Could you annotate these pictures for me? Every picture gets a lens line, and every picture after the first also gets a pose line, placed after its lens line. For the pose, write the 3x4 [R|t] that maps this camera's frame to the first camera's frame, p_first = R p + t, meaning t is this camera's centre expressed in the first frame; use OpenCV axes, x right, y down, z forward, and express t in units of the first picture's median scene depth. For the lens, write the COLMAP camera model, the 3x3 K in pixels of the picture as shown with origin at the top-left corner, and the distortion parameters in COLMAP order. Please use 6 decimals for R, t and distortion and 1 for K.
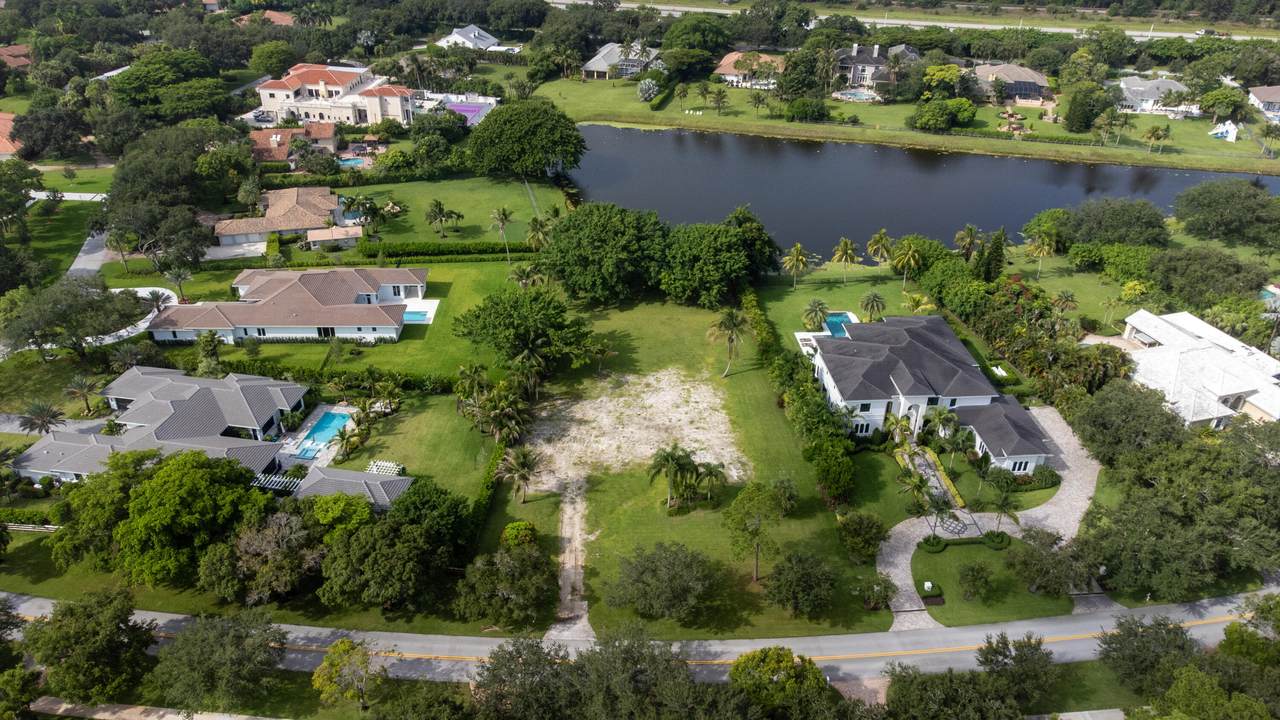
lens RADIAL K [[960.9, 0, 640.0], [0, 960.9, 360.0], [0, 0, 1]] dist [0.041534, -0.003414]
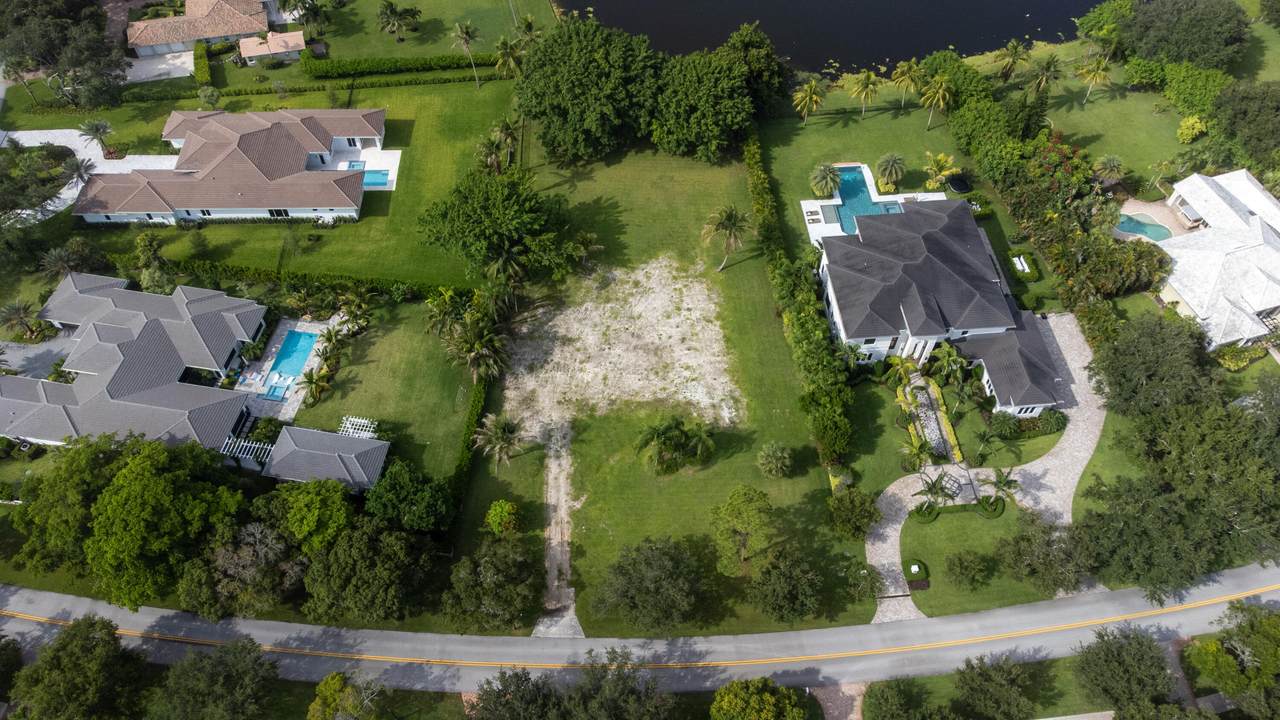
lens RADIAL K [[957.1, 0, 640.0], [0, 957.1, 360.0], [0, 0, 1]] dist [0.022481, 0.048809]
pose [[0.999992, -0.004057, 0.000553, 0.011283], [0.003502, 0.917470, 0.397789, -0.286888], [-0.002121, -0.397783, 0.917477, 0.139296]]
